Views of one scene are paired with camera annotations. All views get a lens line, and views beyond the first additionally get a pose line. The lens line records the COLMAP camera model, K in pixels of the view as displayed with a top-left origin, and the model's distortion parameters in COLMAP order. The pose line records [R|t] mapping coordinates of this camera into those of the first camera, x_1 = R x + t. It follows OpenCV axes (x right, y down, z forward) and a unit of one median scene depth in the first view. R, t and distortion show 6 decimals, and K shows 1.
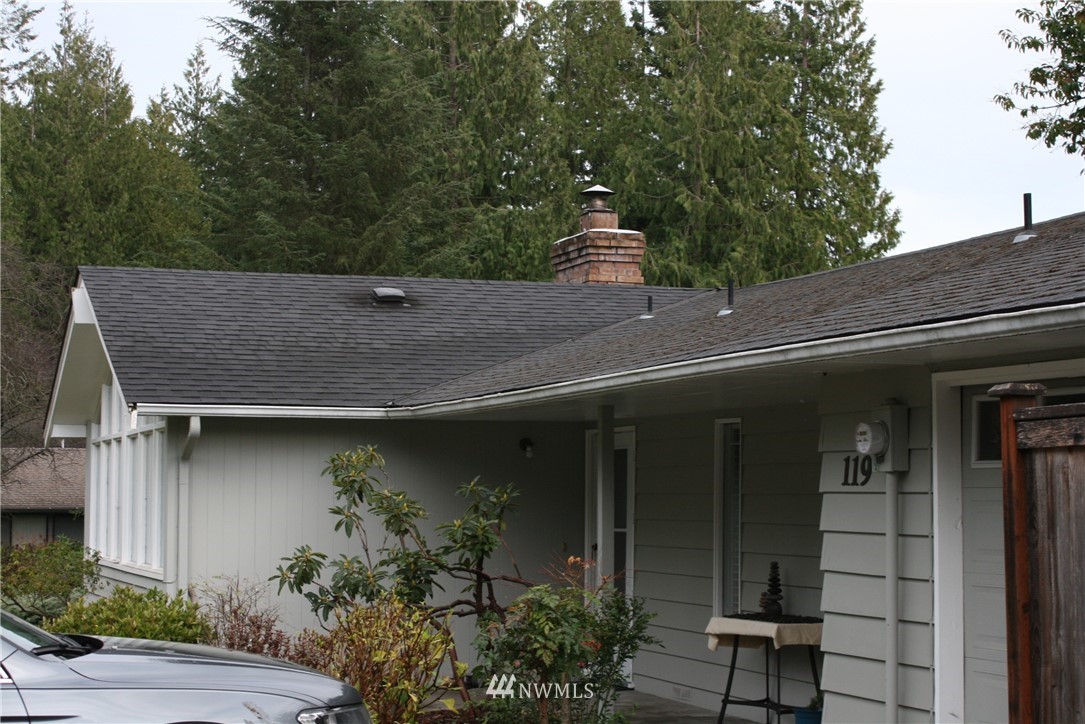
lens RADIAL K [[2043.2, 0, 542.5], [0, 2043.2, 362.0], [0, 0, 1]] dist [-0.182726, 0.039652]
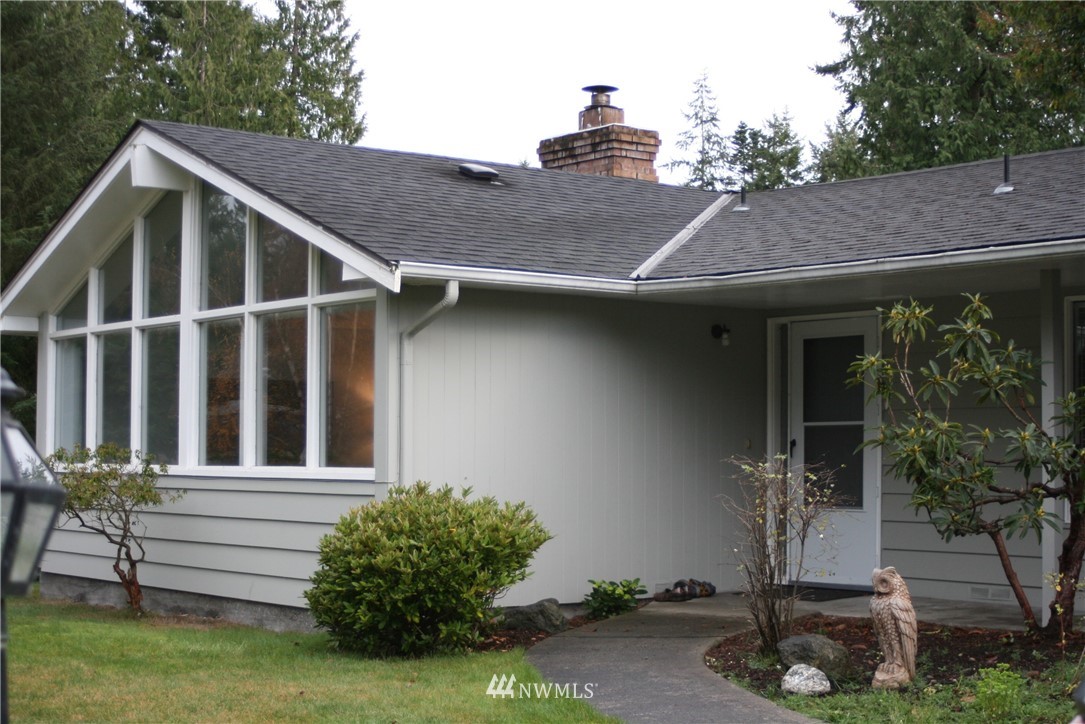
lens RADIAL K [[1743.0, 0, 545.3], [0, 1743.0, 390.9], [0, 0, 1]] dist [-0.181946, 0.236572]
pose [[0.943358, 0.011322, 0.331584, -0.056888], [-0.023059, 0.999238, 0.031484, 0.007419], [-0.330975, -0.037347, 0.942900, 0.048650]]
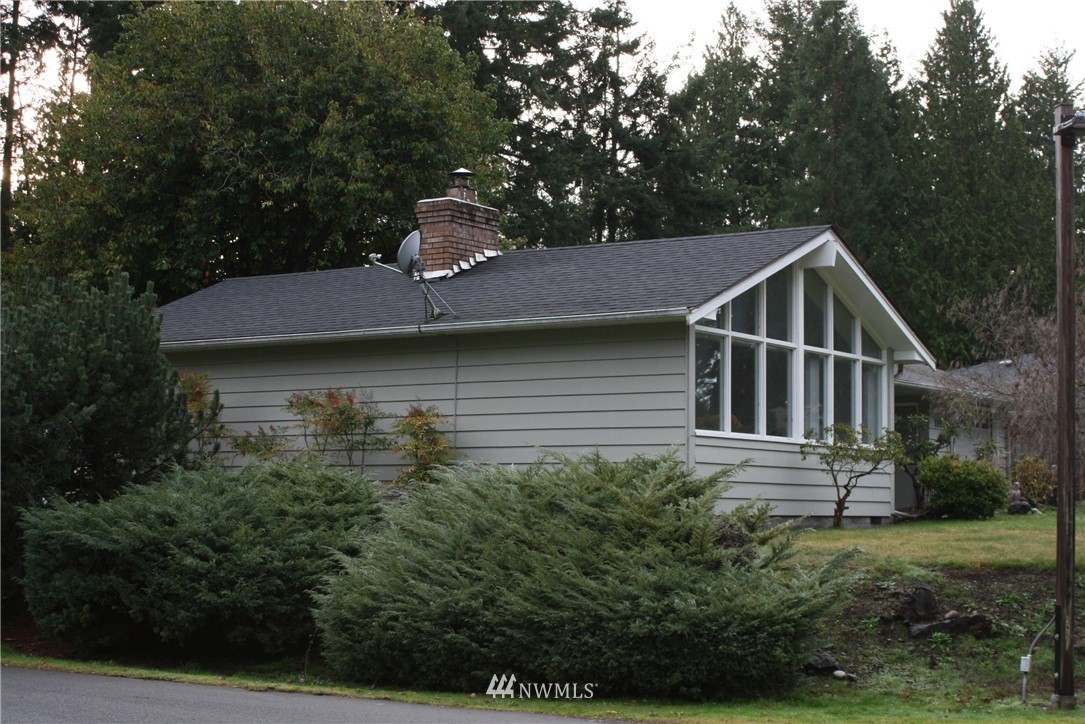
lens RADIAL K [[1743.0, 0, 545.3], [0, 1743.0, 390.9], [0, 0, 1]] dist [-0.181946, 0.236572]
pose [[-0.584327, 0.037496, 0.810652, -0.206382], [-0.076675, 0.991912, -0.101149, 0.038505], [-0.807888, -0.121261, -0.576726, 0.345352]]
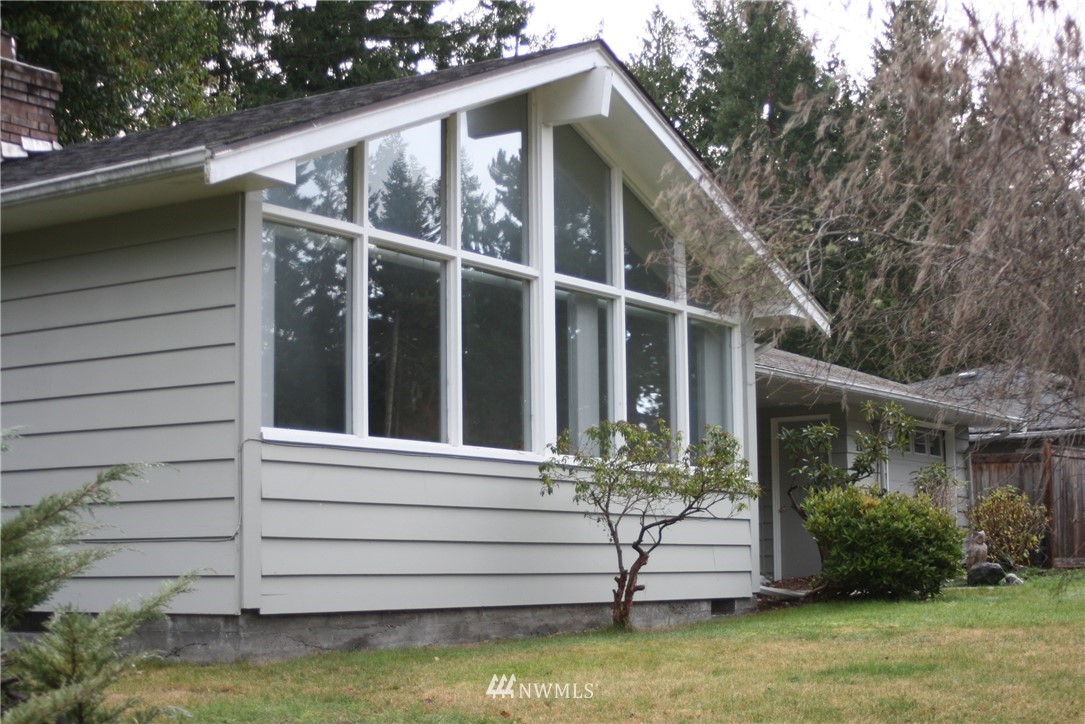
lens RADIAL K [[1743.0, 0, 545.3], [0, 1743.0, 390.9], [0, 0, 1]] dist [-0.181946, 0.236572]
pose [[-0.596419, 0.077893, 0.798885, -0.133596], [-0.055124, 0.988956, -0.137578, 0.030950], [-0.800778, -0.126092, -0.585538, 0.254125]]
